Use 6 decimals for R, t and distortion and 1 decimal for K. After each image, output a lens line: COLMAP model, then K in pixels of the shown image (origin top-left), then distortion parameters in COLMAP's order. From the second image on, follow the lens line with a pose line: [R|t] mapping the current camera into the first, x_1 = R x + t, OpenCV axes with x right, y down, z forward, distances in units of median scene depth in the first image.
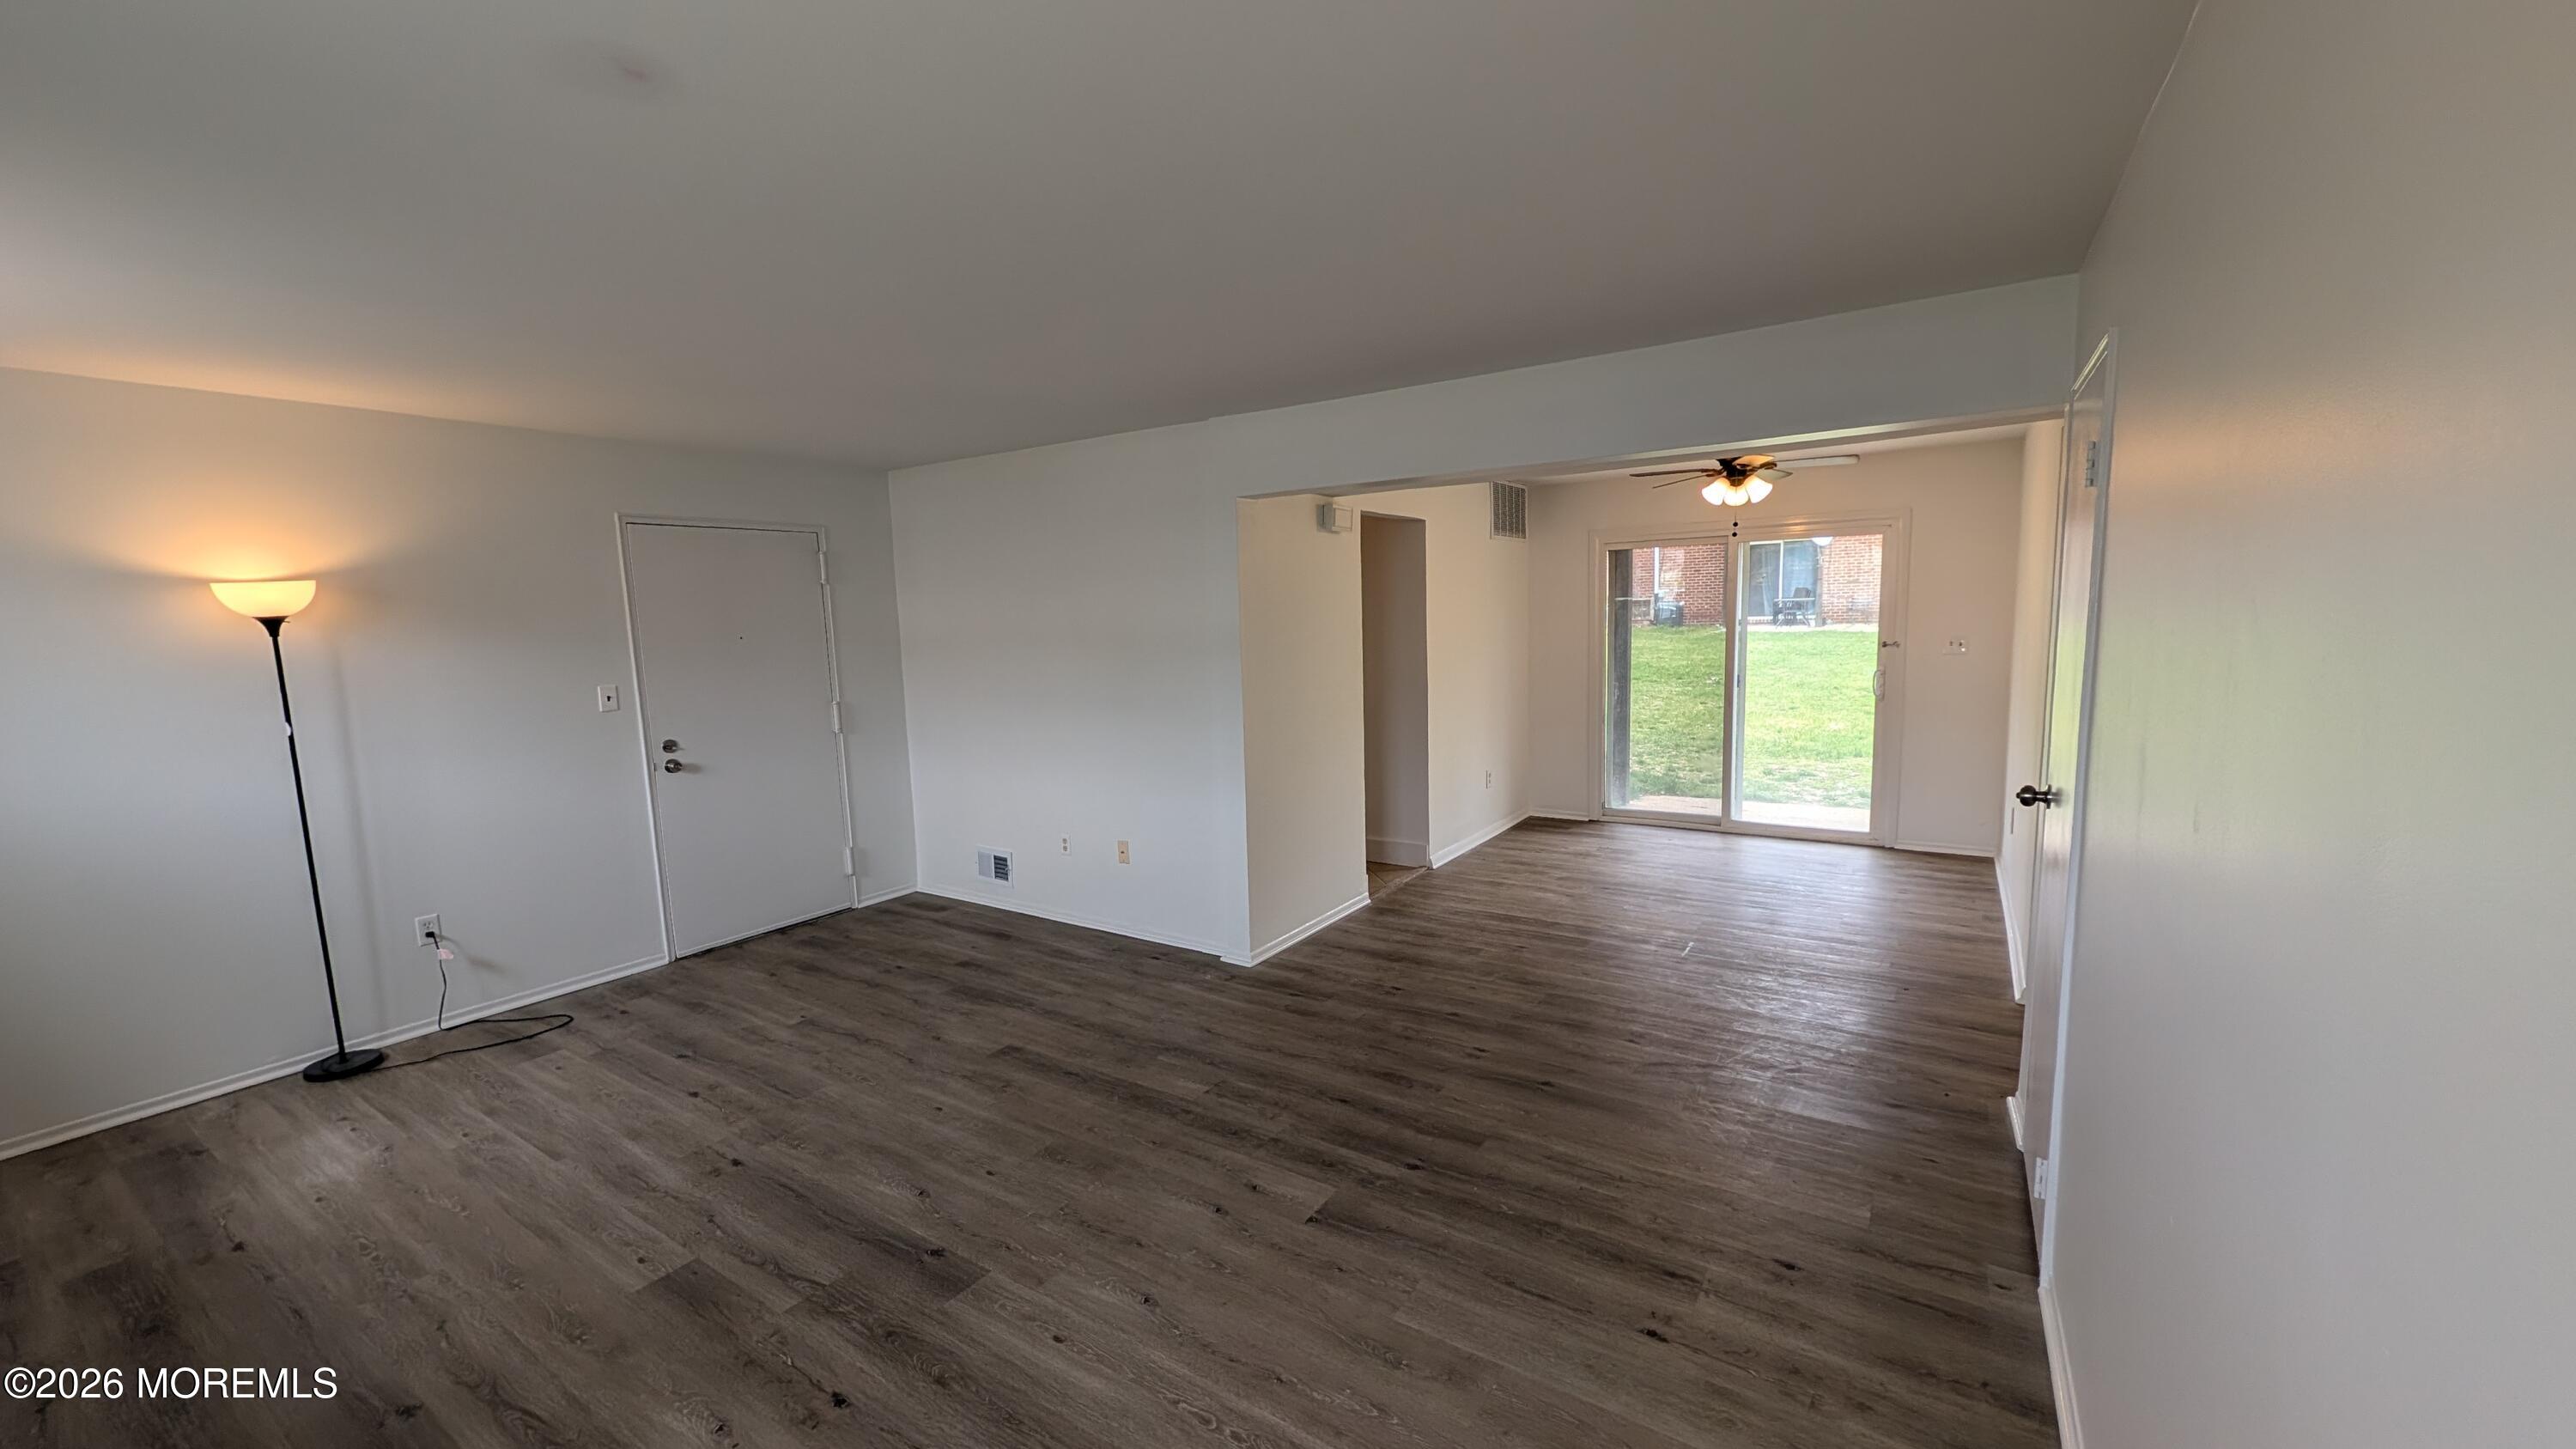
lens RADIAL K [[997.9, 0, 1293.5], [0, 997.9, 725.8], [0, 0, 1]] dist [-0.000830, 0.000339]
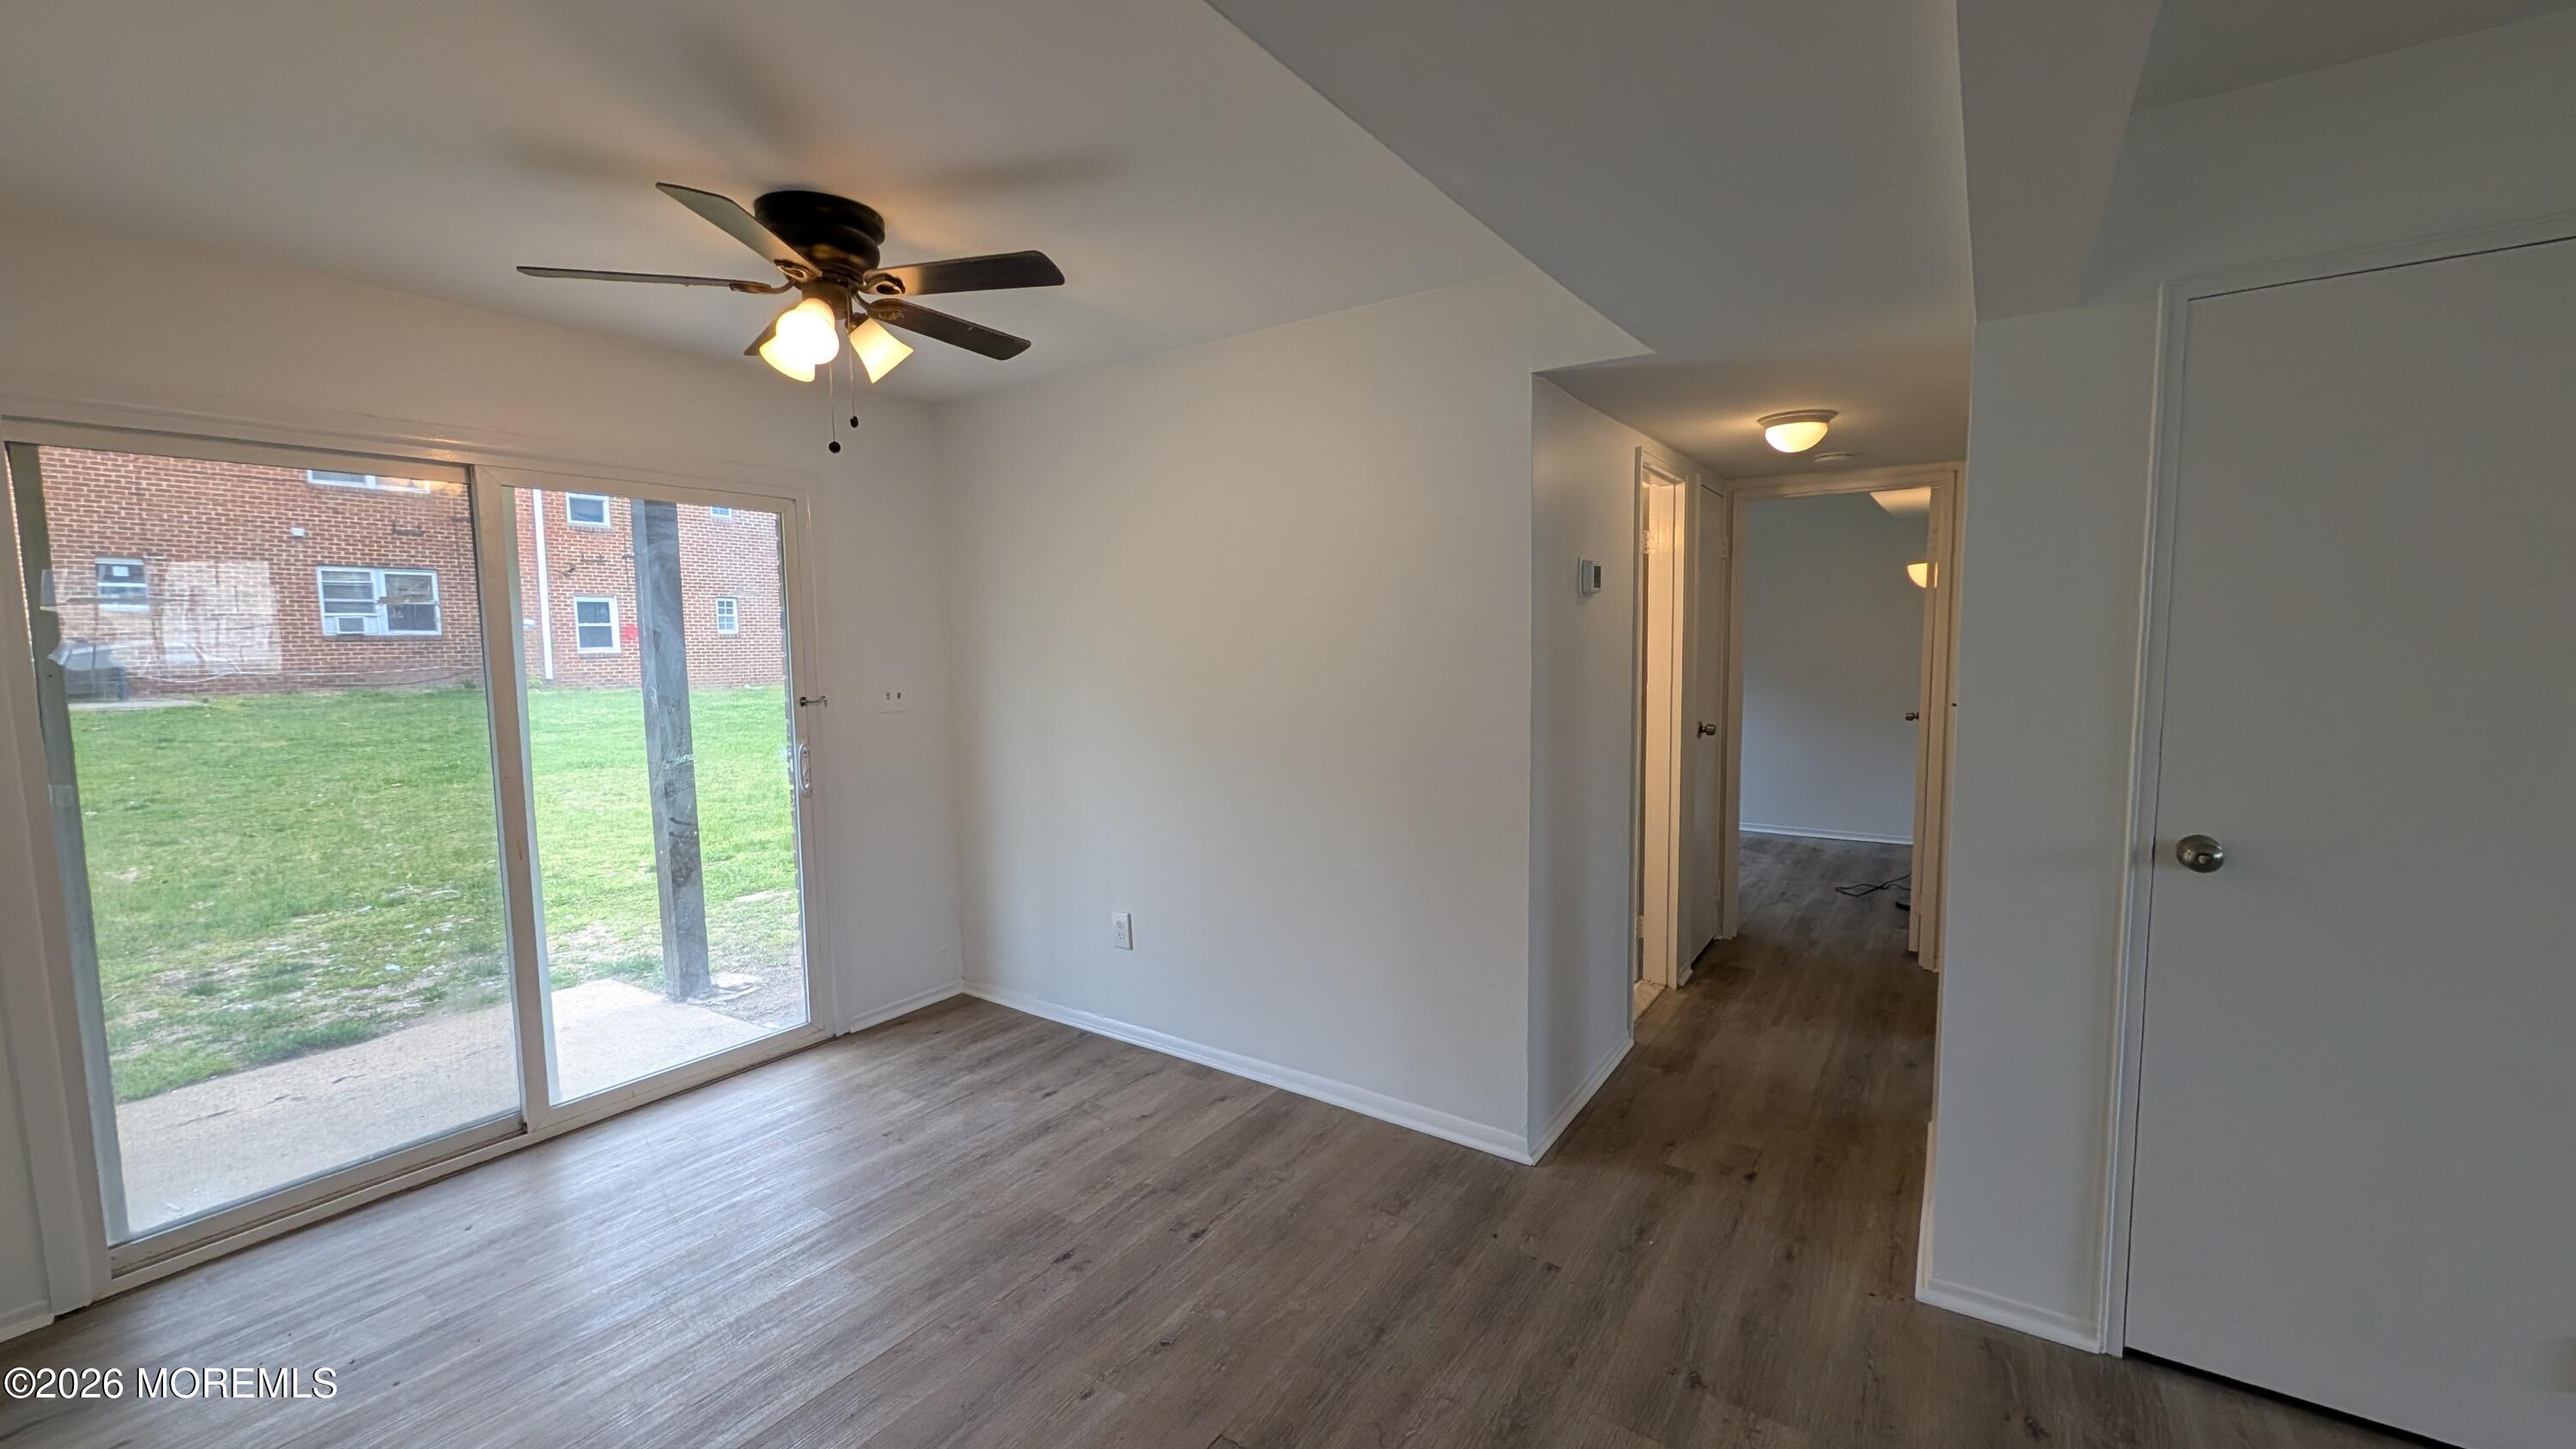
lens RADIAL K [[997.9, 0, 1282.1], [0, 997.9, 721.2], [0, 0, 1]] dist [-0.000830, 0.000339]
pose [[0.037298, -0.065671, 0.997144, 0.019734], [0.132182, 0.989395, 0.060216, -0.121289], [-0.990524, 0.129558, 0.045583, 1.214808]]
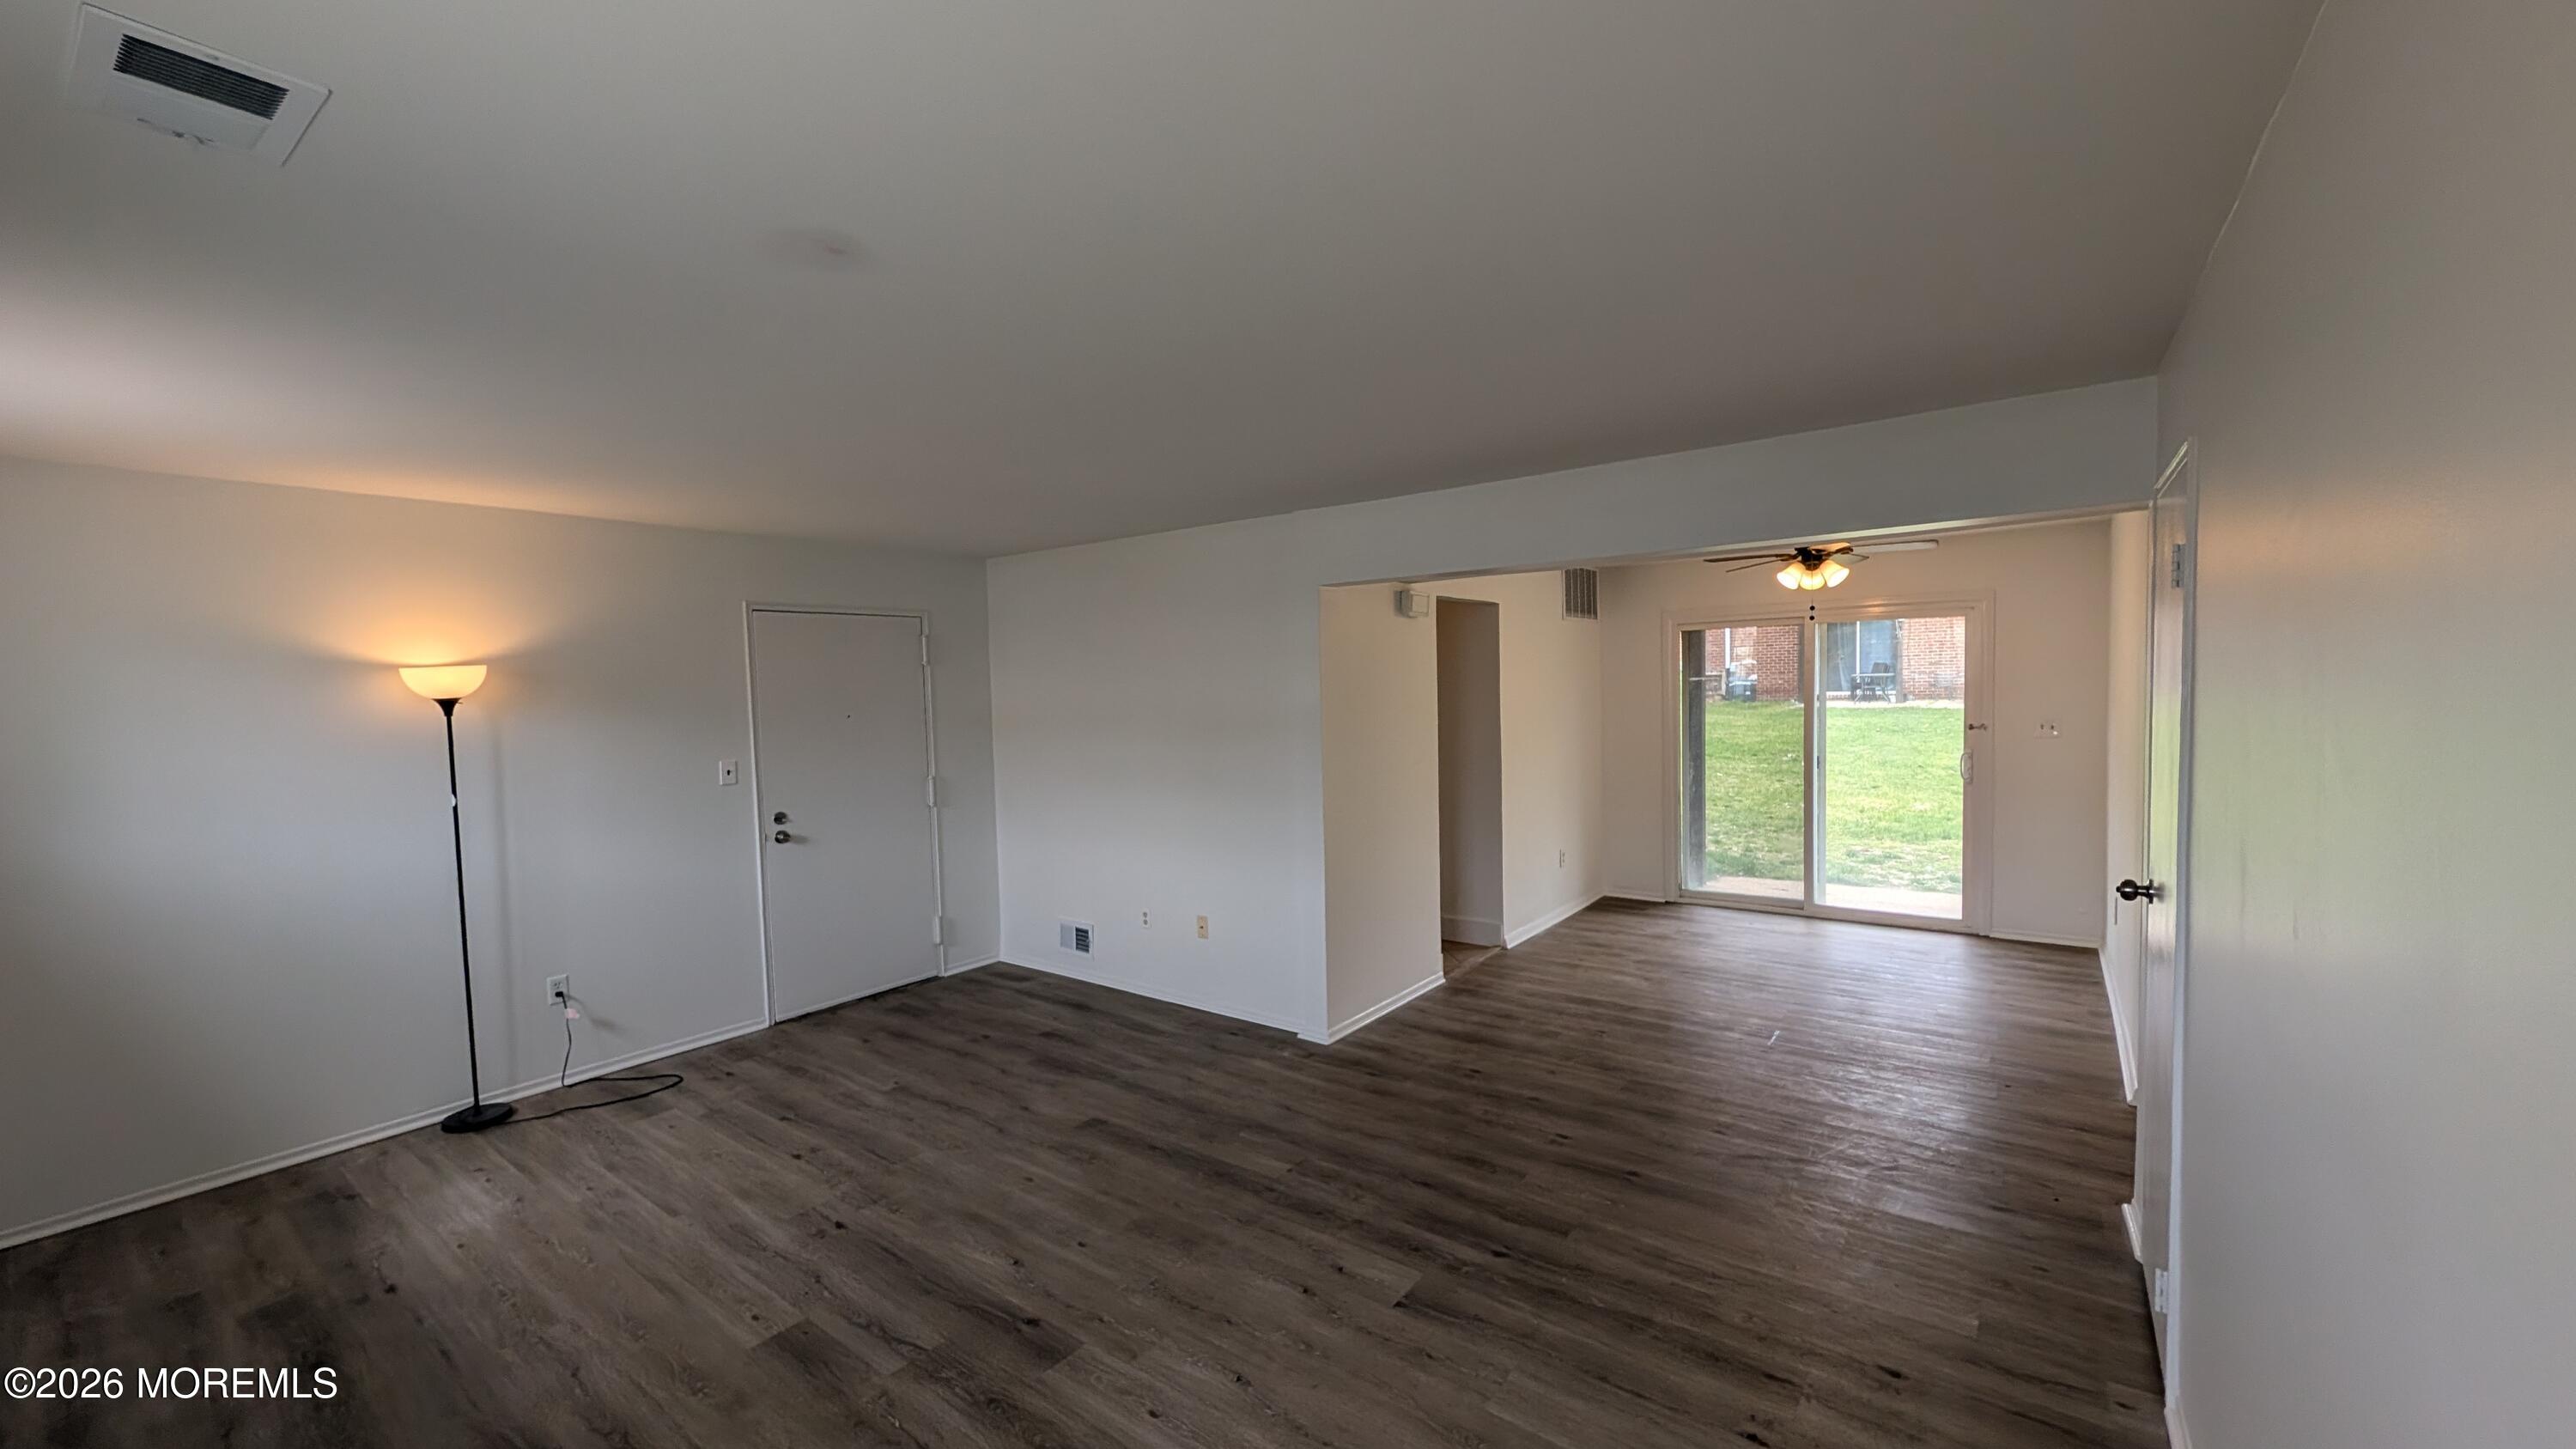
lens RADIAL K [[997.9, 0, 1293.4], [0, 997.9, 727.0], [0, 0, 1]] dist [-0.000830, 0.000339]
pose [[0.998001, 0.005633, -0.062951, -0.021514], [-0.010057, 0.997483, -0.070188, -0.009752], [0.062397, 0.070681, 0.995546, -0.035468]]
